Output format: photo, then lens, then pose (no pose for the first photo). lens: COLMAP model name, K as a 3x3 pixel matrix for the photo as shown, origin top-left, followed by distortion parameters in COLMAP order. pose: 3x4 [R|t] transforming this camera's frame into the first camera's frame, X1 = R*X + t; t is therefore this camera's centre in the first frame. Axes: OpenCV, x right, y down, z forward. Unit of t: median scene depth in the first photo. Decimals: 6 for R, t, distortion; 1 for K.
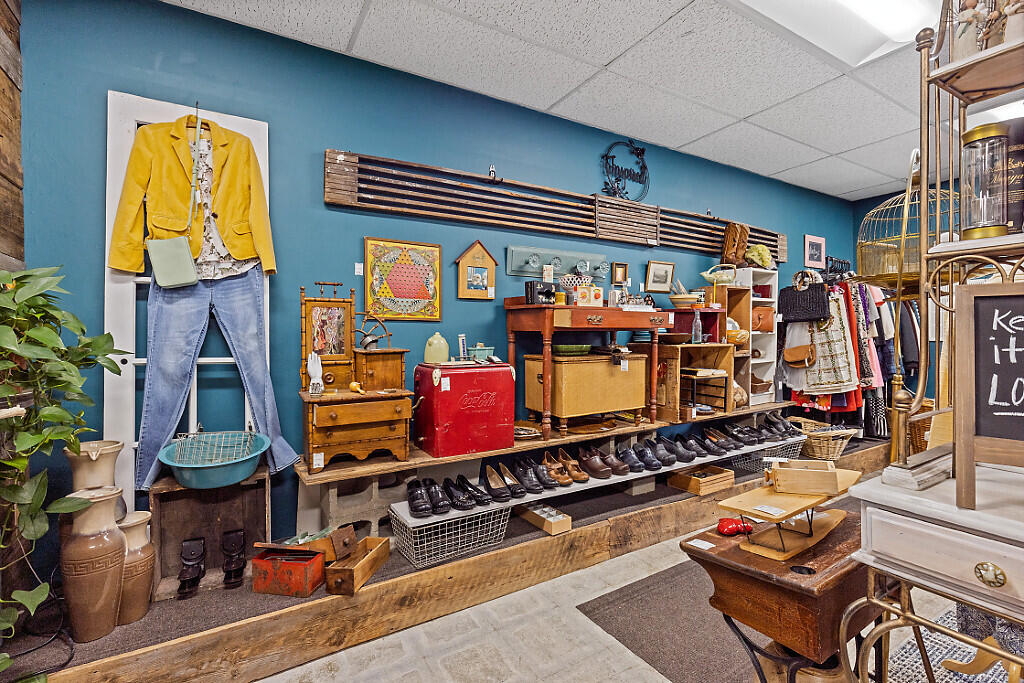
lens RADIAL K [[464.5, 0, 513.0], [0, 464.5, 338.7], [0, 0, 1]] dist [-0.001392, -0.002216]
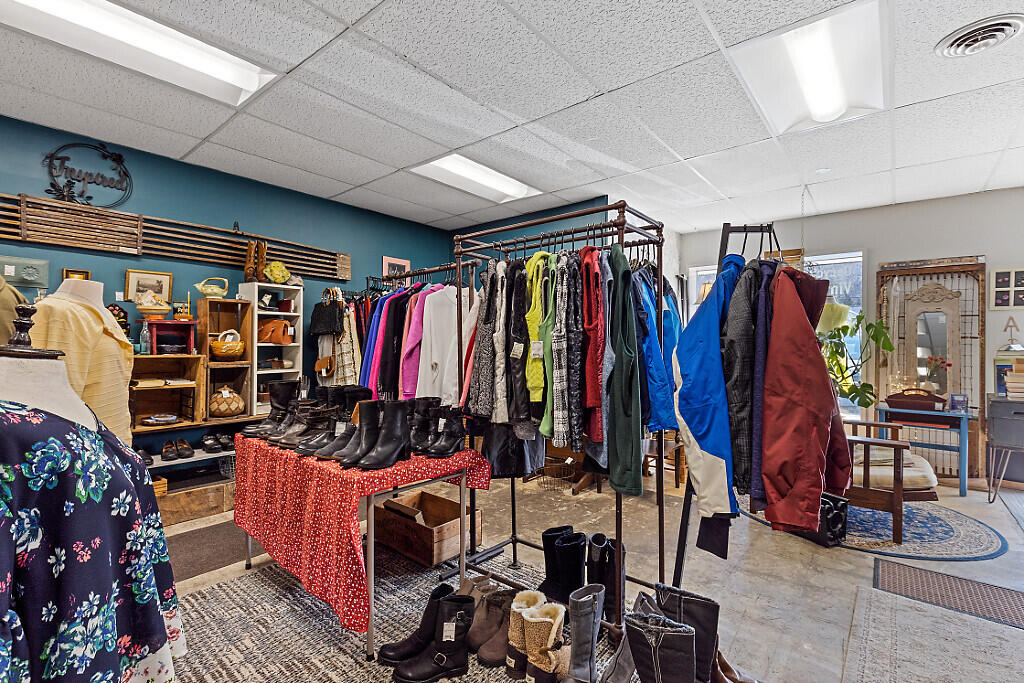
lens RADIAL K [[464.5, 0, 503.0], [0, 464.5, 342.5], [0, 0, 1]] dist [-0.001392, -0.002216]
pose [[0.945784, 0.015802, 0.324413, 0.709870], [-0.011882, 0.999831, -0.014061, -0.009178], [-0.324580, 0.009443, 0.945811, -0.174982]]
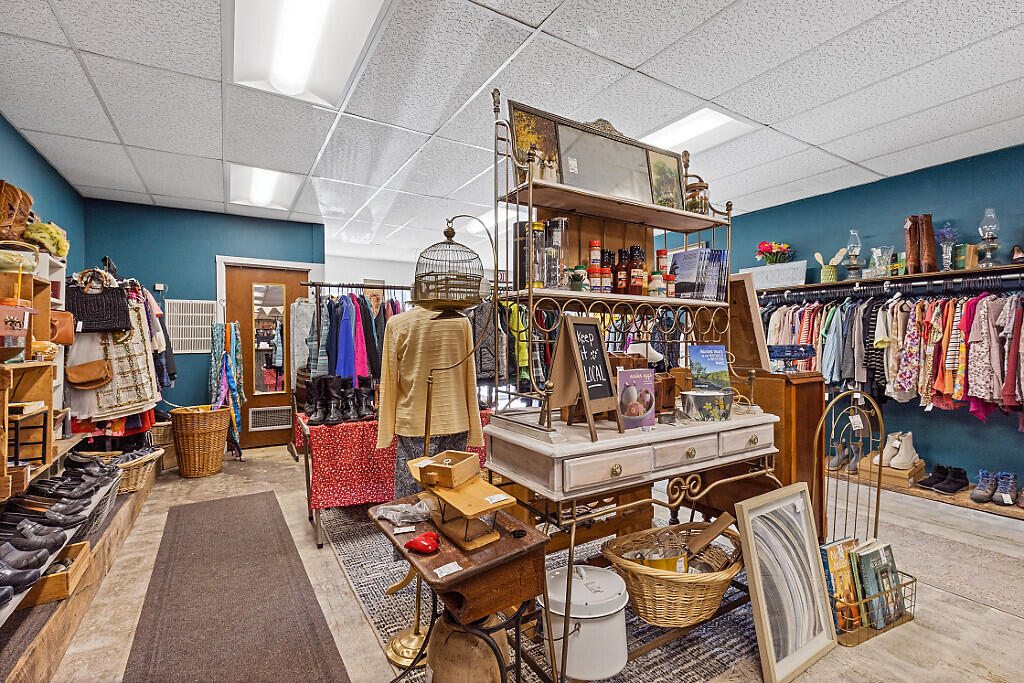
lens RADIAL K [[464.5, 0, 510.1], [0, 464.5, 346.6], [0, 0, 1]] dist [-0.001392, -0.002216]
pose [[-0.012658, -0.002729, 0.999916, -0.208718], [0.013973, 0.999898, 0.002906, -0.003766], [-0.999822, 0.014009, -0.012619, 0.304270]]
